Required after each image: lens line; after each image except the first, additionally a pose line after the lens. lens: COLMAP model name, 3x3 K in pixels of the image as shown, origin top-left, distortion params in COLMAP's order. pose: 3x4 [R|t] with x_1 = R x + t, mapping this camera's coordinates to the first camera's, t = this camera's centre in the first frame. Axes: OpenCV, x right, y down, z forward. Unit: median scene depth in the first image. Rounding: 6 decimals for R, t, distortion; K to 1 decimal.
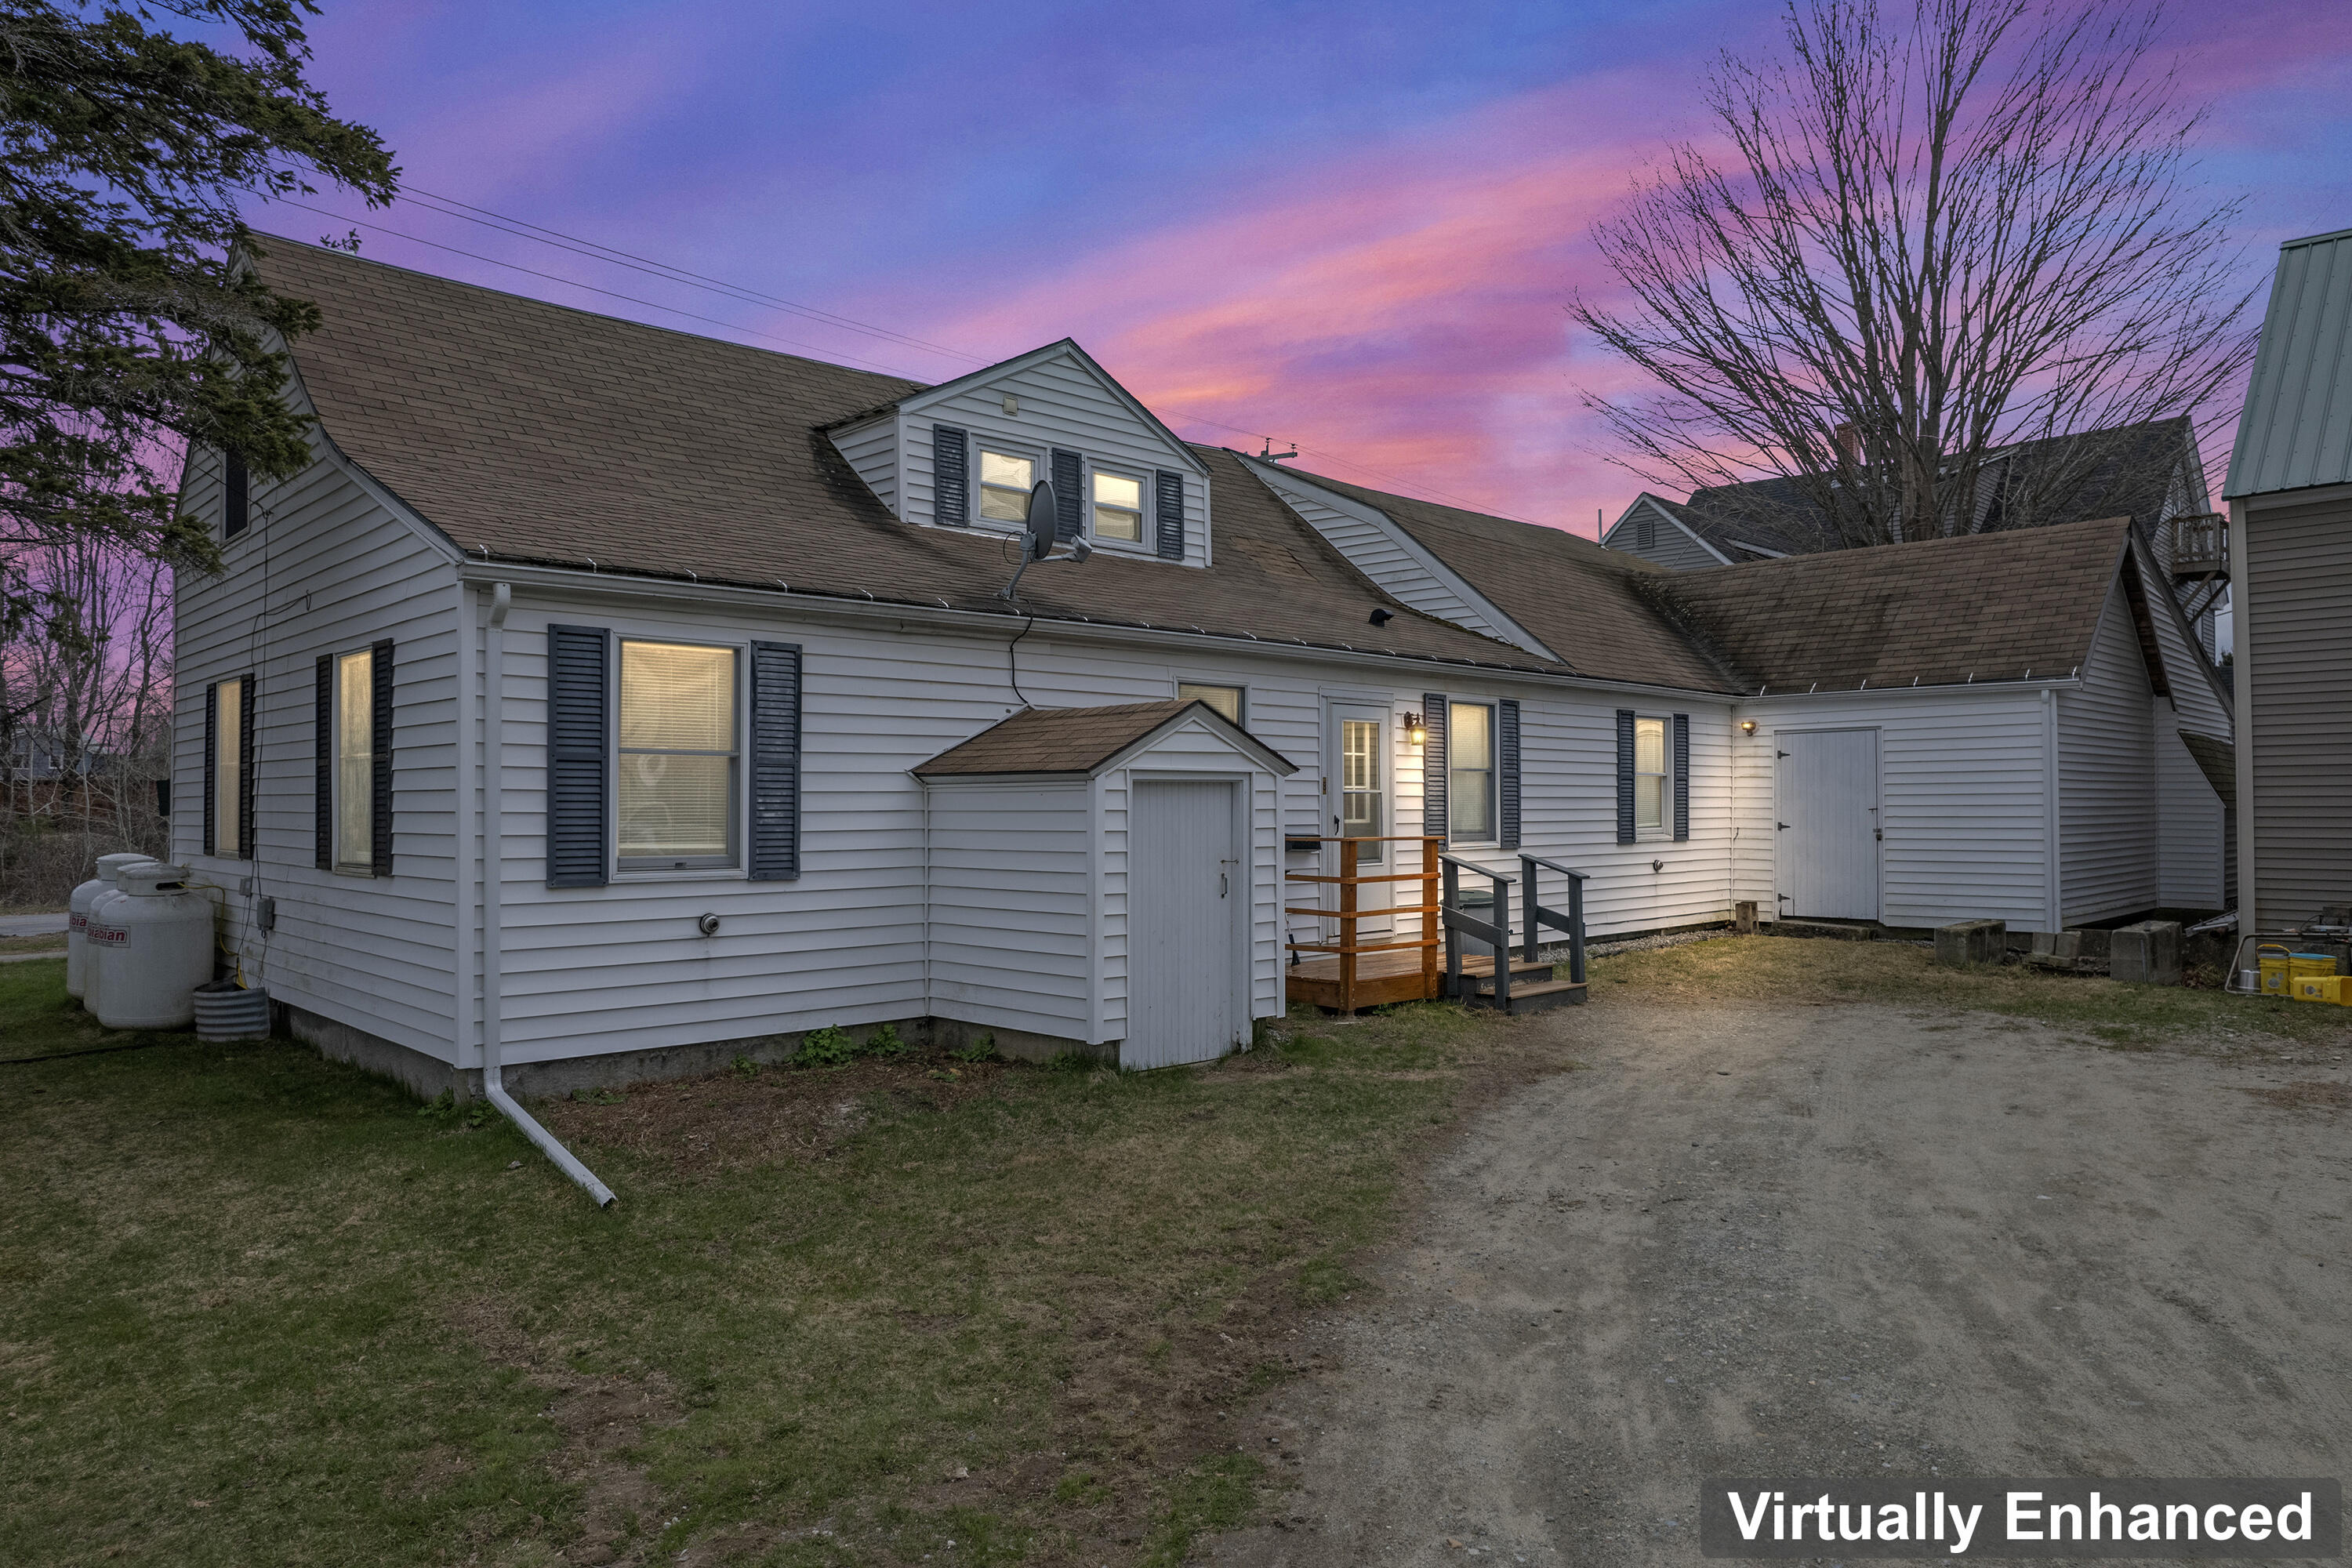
lens RADIAL K [[1499.1, 0, 1189.9], [0, 1499.1, 792.8], [0, 0, 1]] dist [-0.070699, 0.063353]
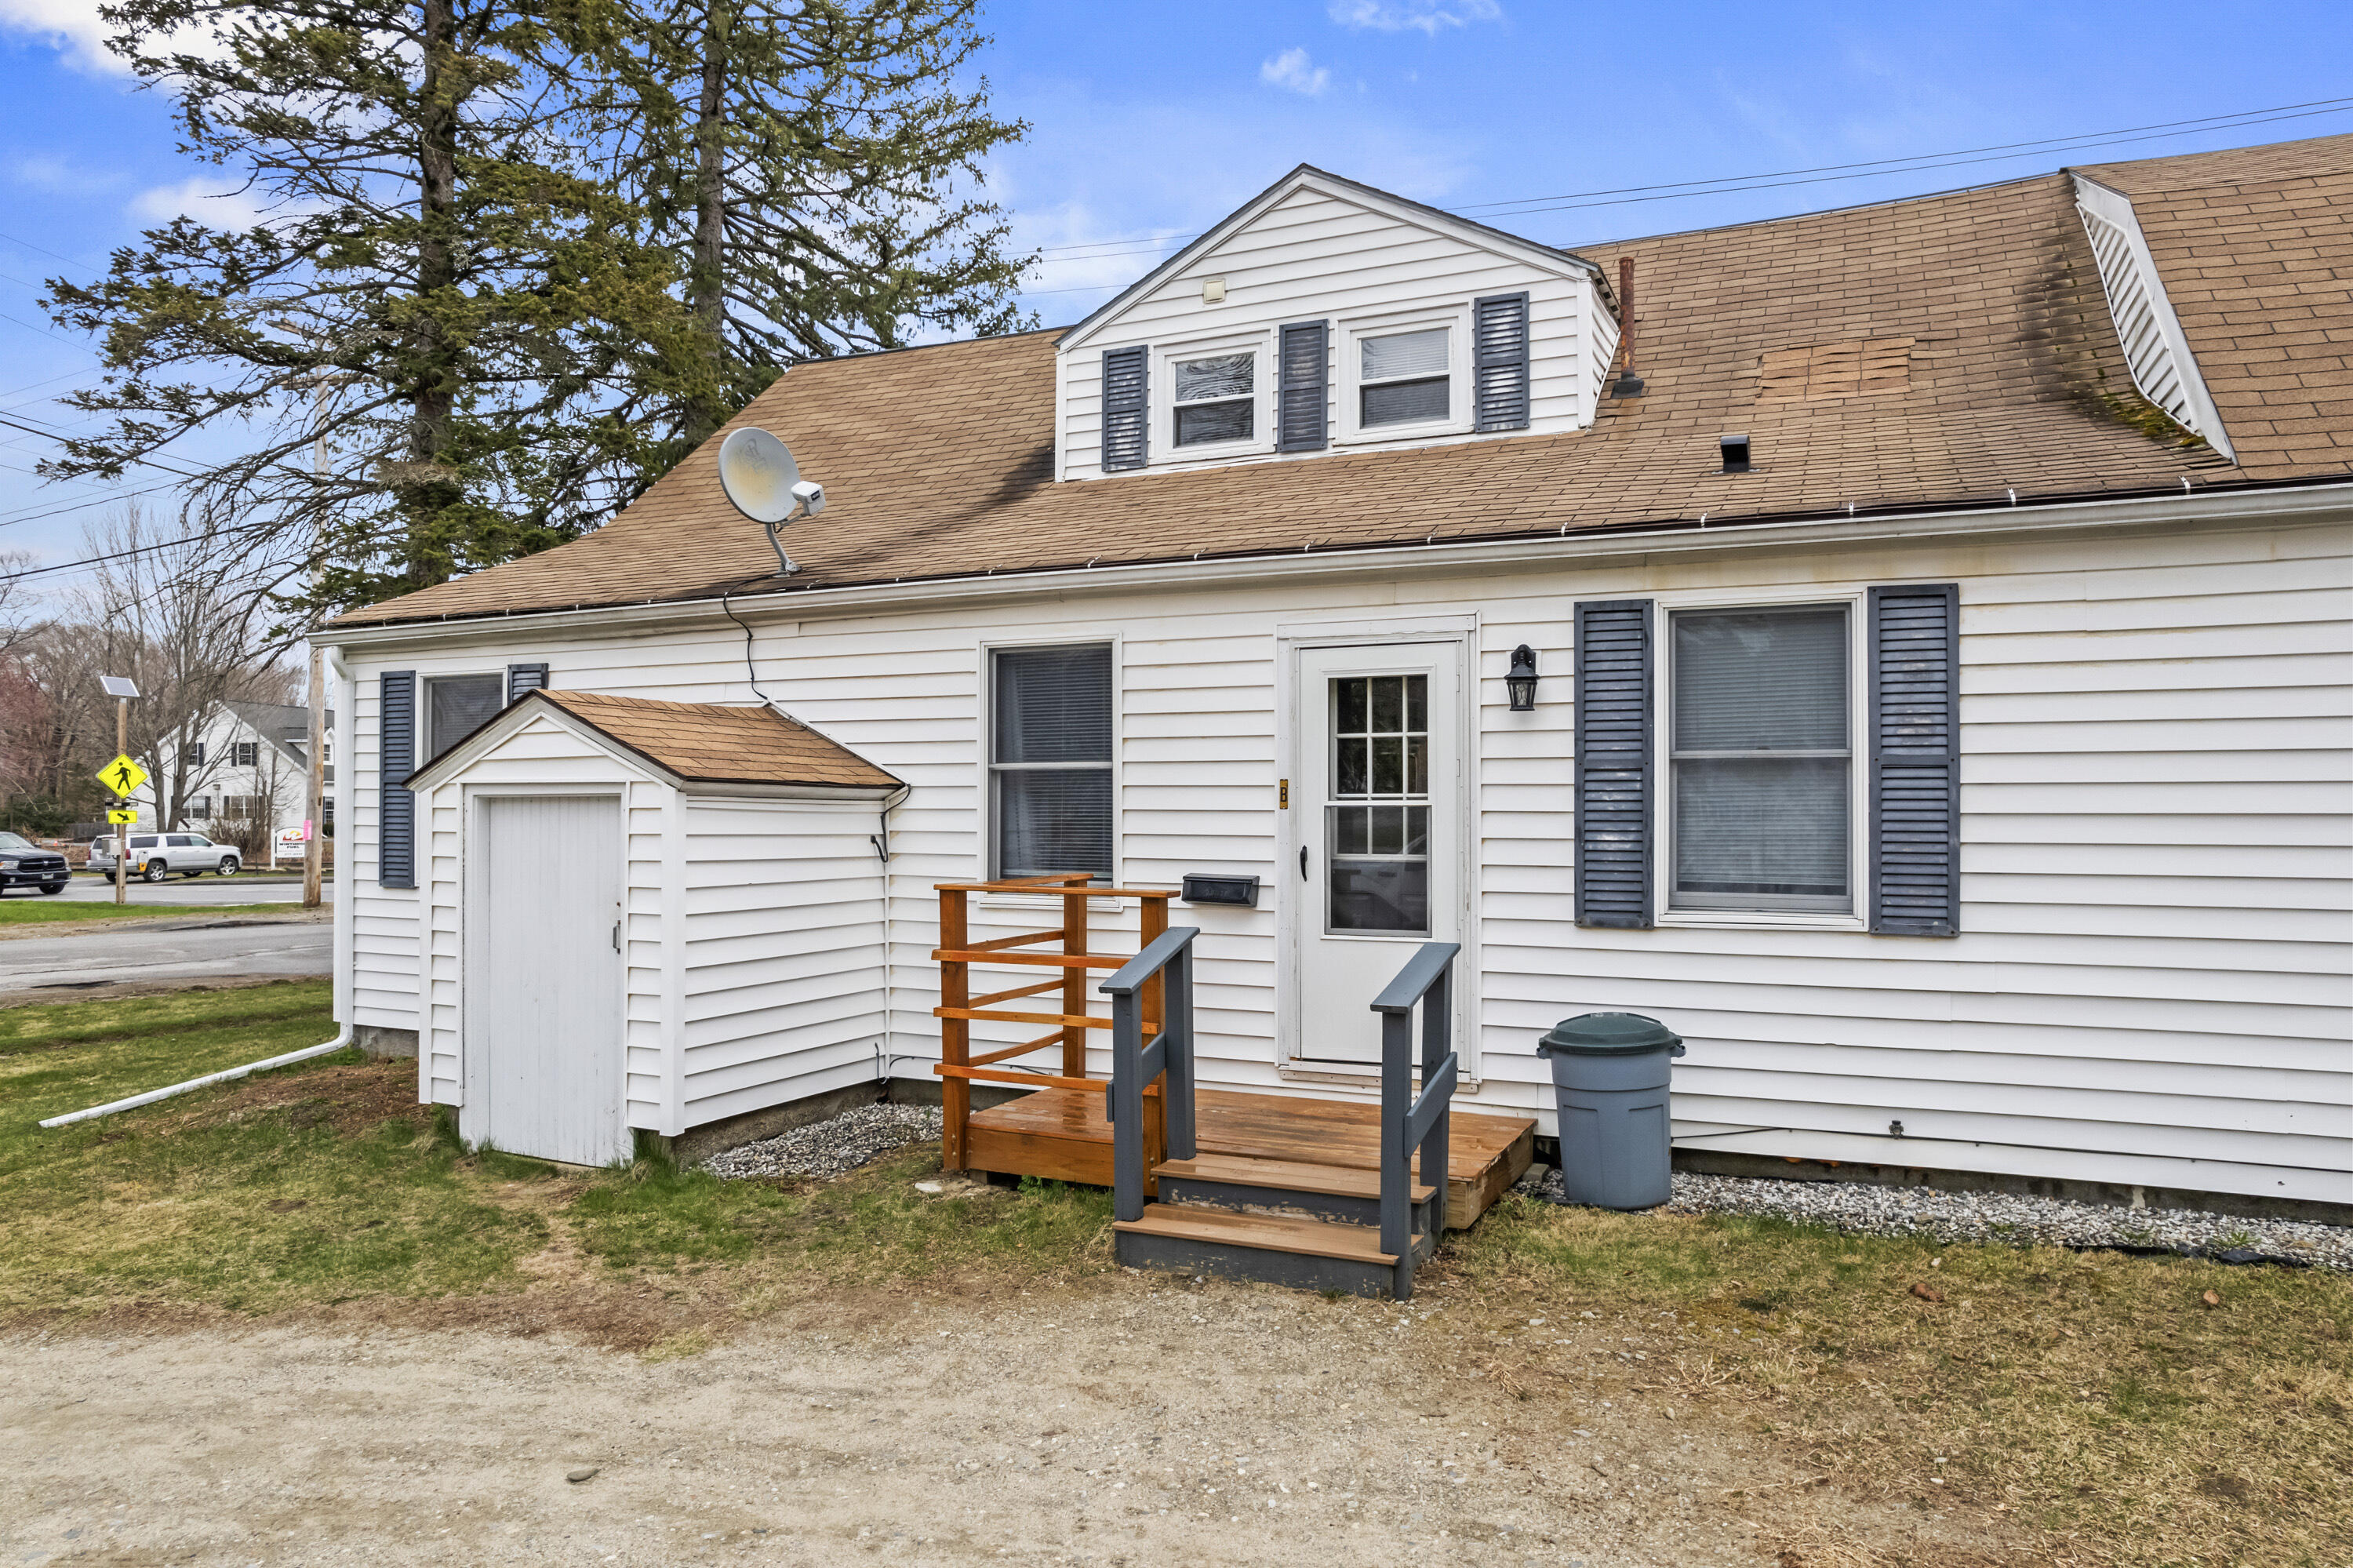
lens RADIAL K [[1499.8, 0, 1190.4], [0, 1499.8, 792.9], [0, 0, 1]] dist [-0.070699, 0.063353]
pose [[0.363610, -0.005385, -0.931536, 0.601032], [0.006157, 0.999975, -0.003377, -0.003337], [0.931531, -0.004507, 0.363634, 0.745957]]
